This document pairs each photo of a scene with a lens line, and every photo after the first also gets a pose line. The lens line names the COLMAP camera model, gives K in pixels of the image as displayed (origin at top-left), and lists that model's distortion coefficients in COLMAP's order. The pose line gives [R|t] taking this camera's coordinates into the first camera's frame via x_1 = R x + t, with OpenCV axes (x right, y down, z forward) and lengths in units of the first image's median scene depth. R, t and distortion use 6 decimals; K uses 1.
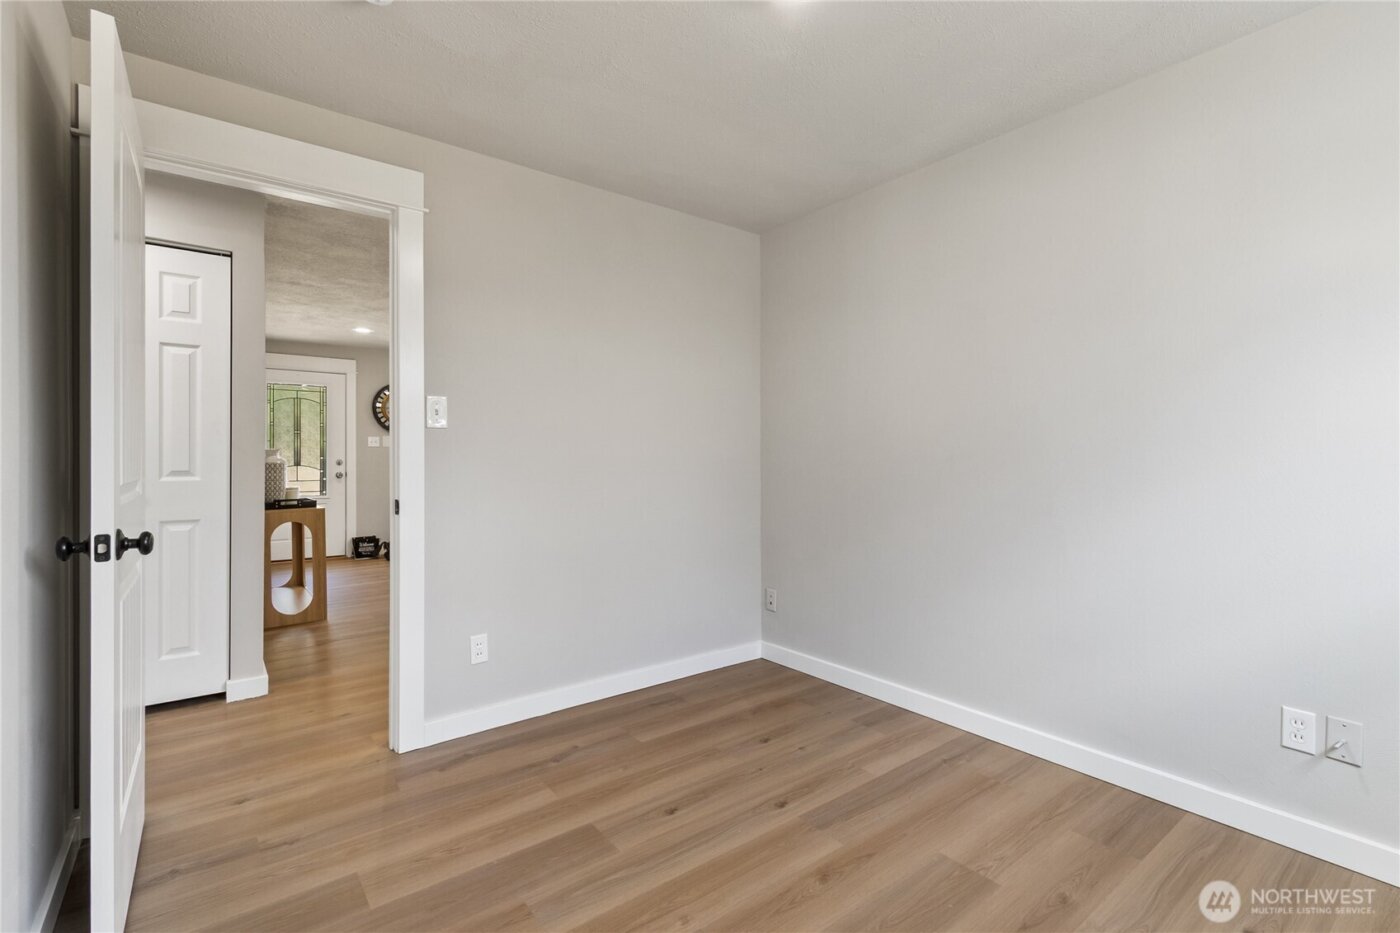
lens RADIAL K [[634.0, 0, 700.1], [0, 634.0, 463.1], [0, 0, 1]] dist [-0.000235, -0.000042]
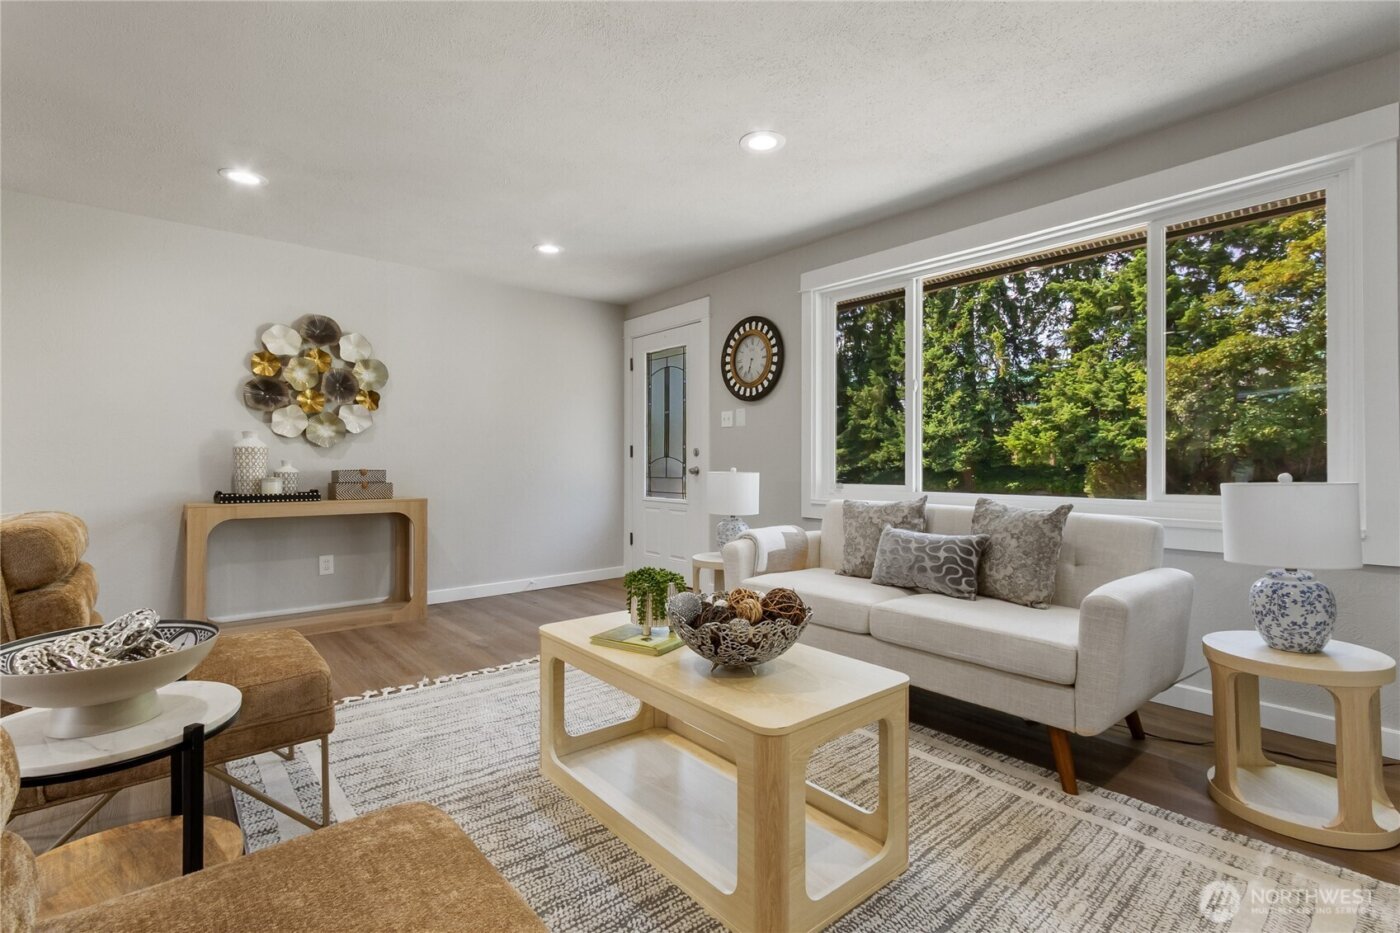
lens RADIAL K [[634.0, 0, 704.4], [0, 634.0, 458.7], [0, 0, 1]] dist [-0.000235, -0.000042]
pose [[0.027443, -0.002904, -0.999619, 0.113212], [-0.008272, 0.999961, -0.003132, 0.007915], [0.999589, 0.008354, 0.027418, 0.971816]]
